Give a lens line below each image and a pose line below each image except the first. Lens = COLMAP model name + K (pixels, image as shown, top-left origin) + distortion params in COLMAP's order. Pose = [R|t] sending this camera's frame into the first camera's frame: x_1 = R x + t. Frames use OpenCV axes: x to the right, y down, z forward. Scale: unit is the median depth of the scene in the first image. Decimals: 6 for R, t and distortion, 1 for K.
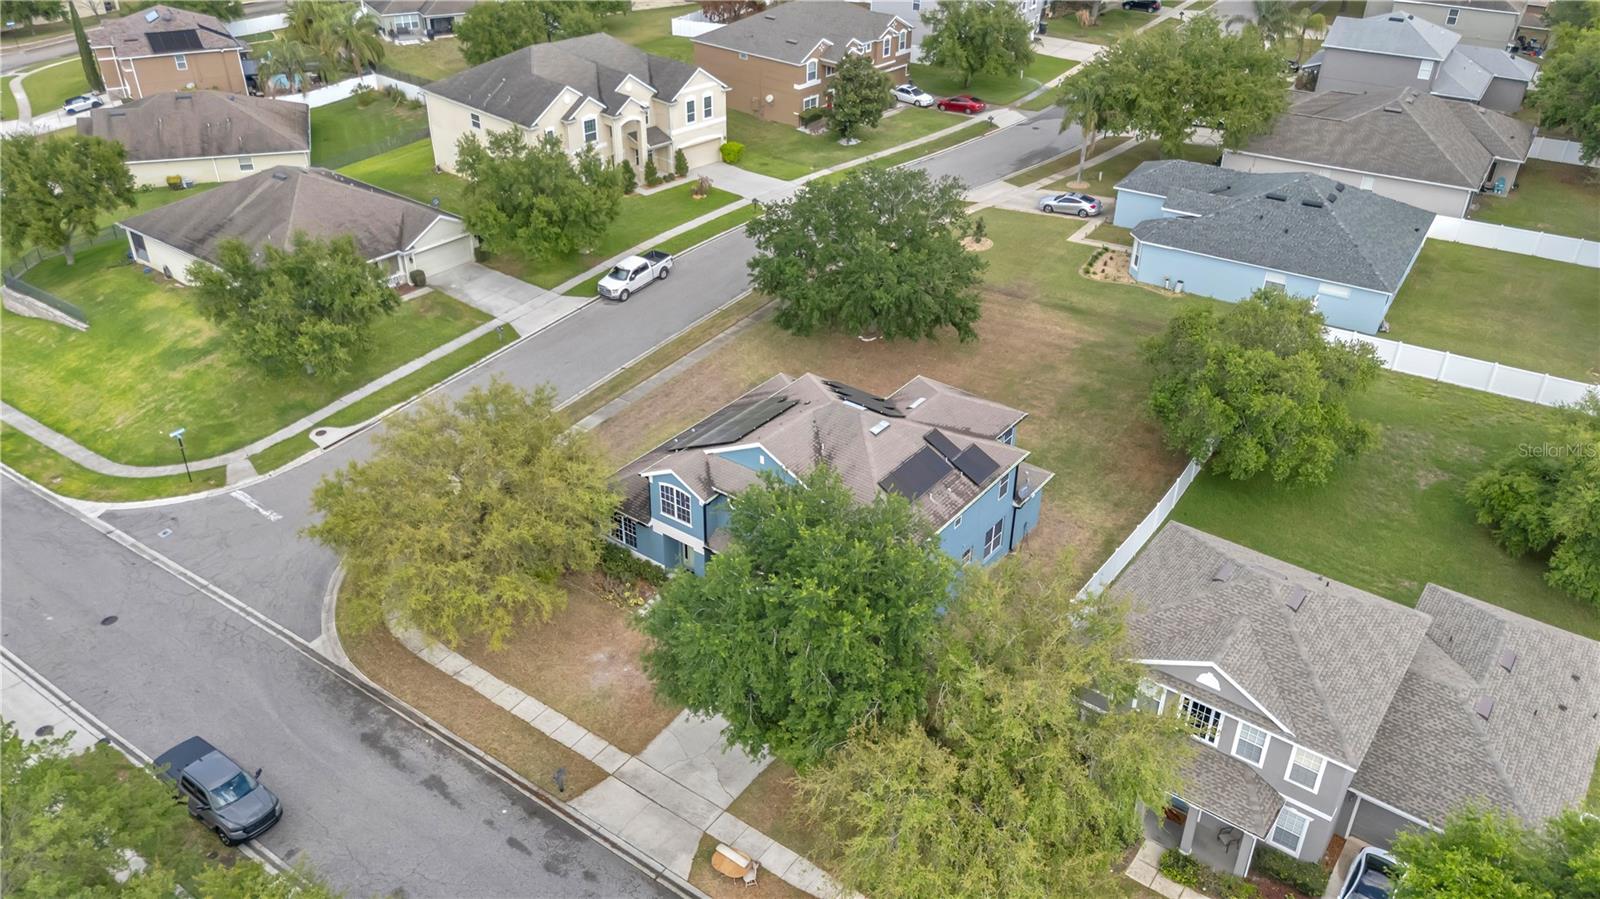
lens RADIAL K [[1205.2, 0, 791.4], [0, 1205.2, 451.6], [0, 0, 1]] dist [0.069299, -0.000692]
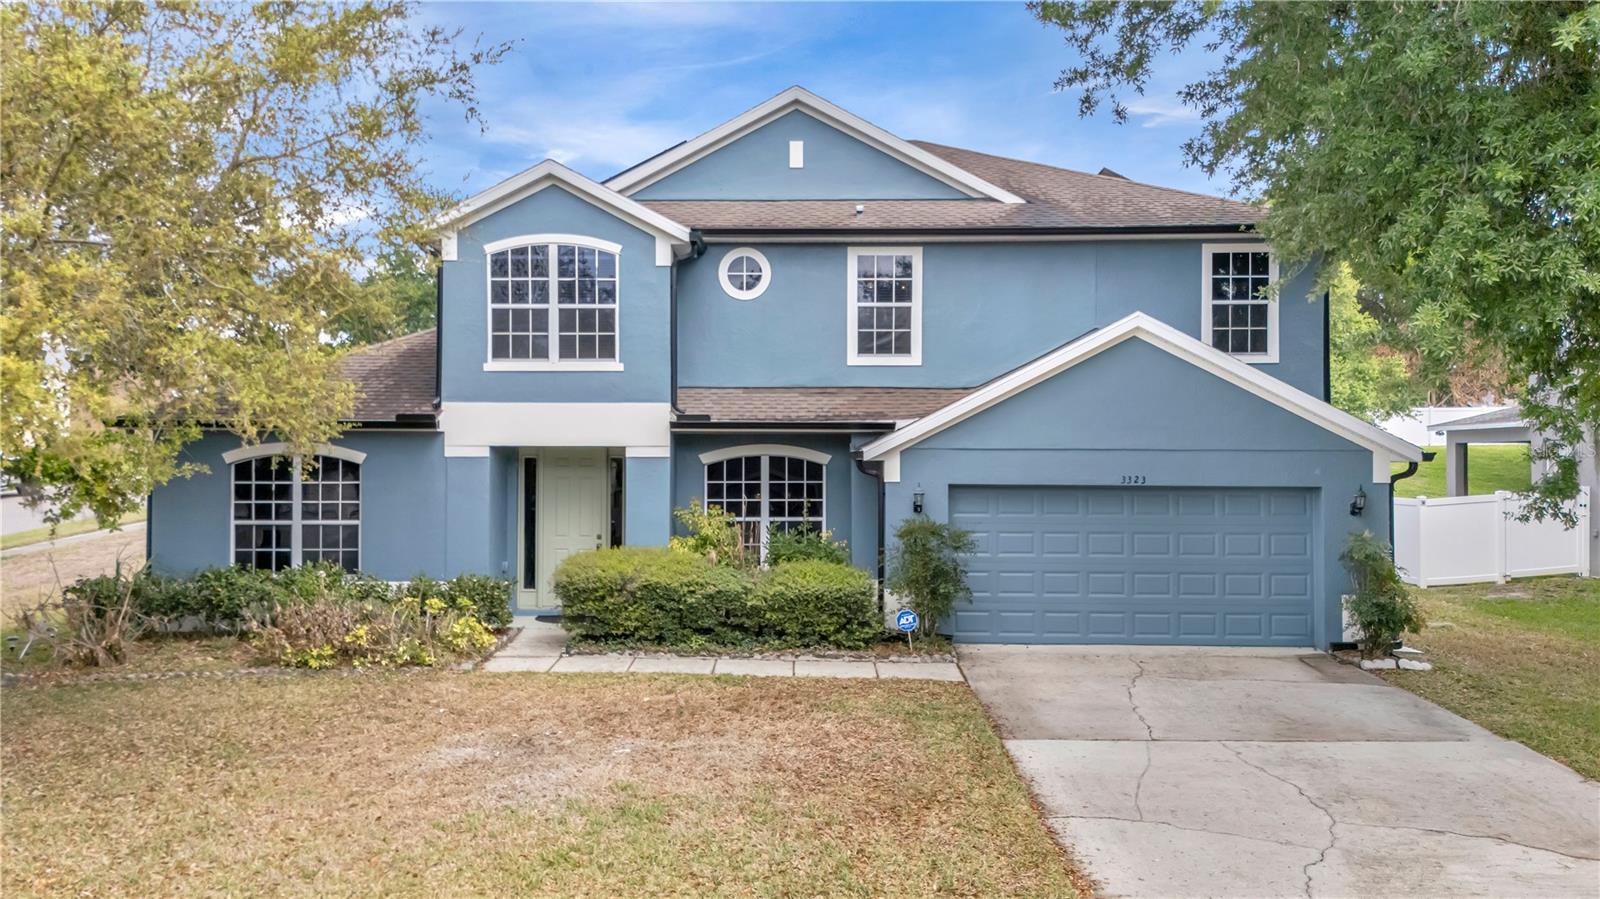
lens RADIAL K [[1205.2, 0, 791.4], [0, 1205.2, 451.6], [0, 0, 1]] dist [0.069299, -0.000692]
pose [[0.807619, -0.005725, 0.589677, -0.178836], [0.317358, 0.847020, -0.426429, 0.176269], [-0.497027, 0.531530, 0.685886, 0.604937]]
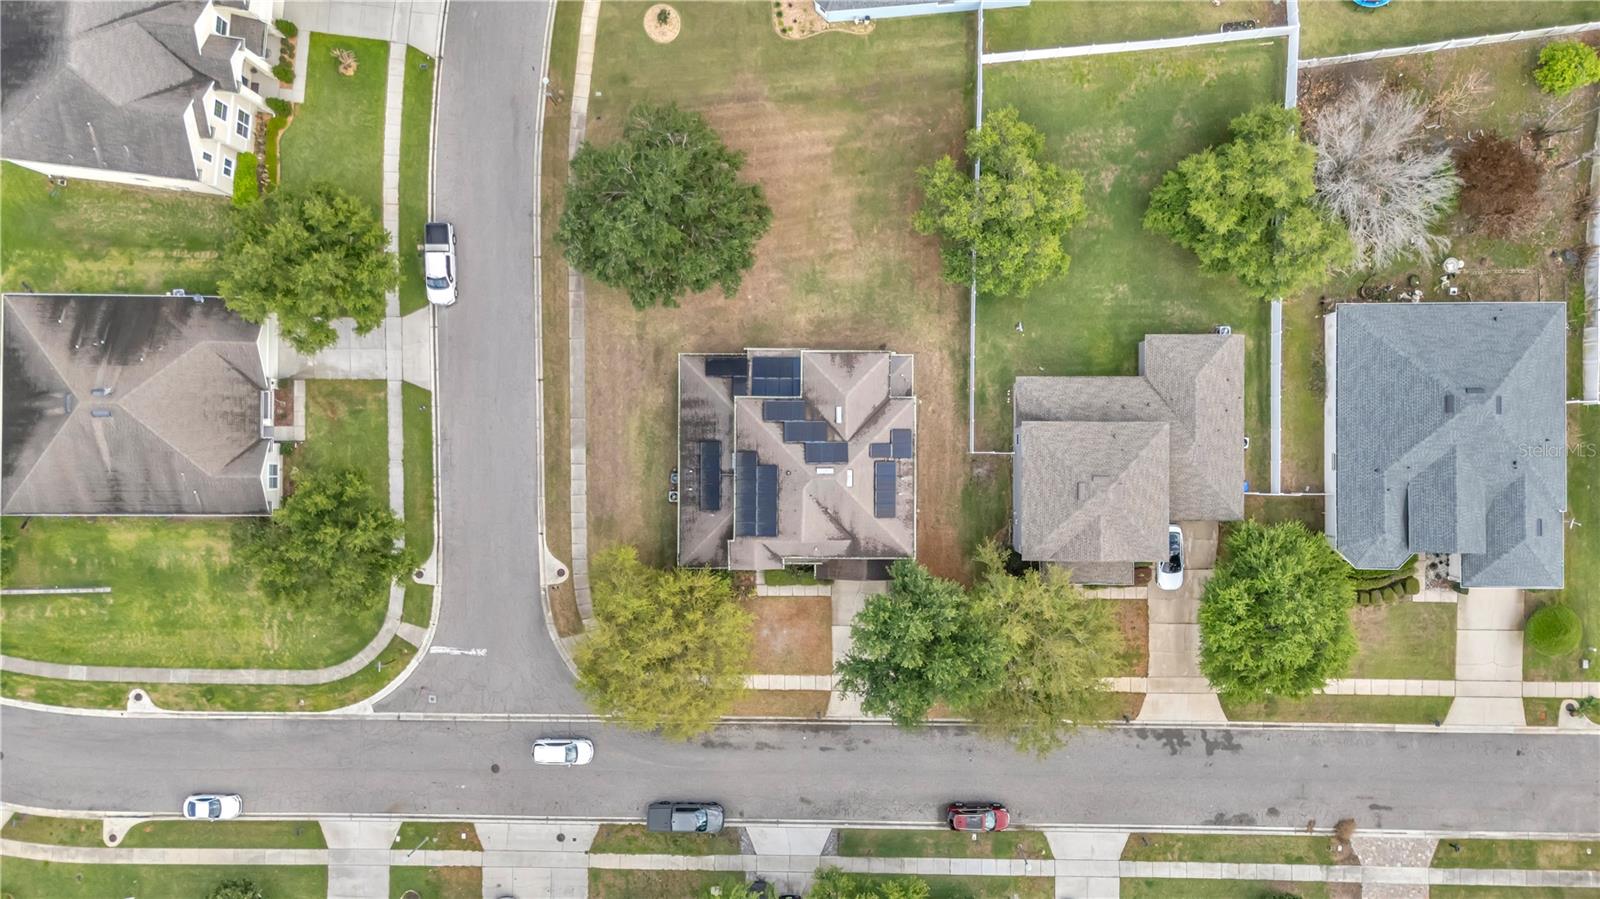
lens RADIAL K [[1205.2, 0, 791.4], [0, 1205.2, 451.6], [0, 0, 1]] dist [0.069299, -0.000692]
pose [[0.796267, -0.603819, -0.036898, 0.070205], [0.348442, 0.407927, 0.843910, -1.051201], [-0.494517, -0.684834, 0.535215, 0.174868]]
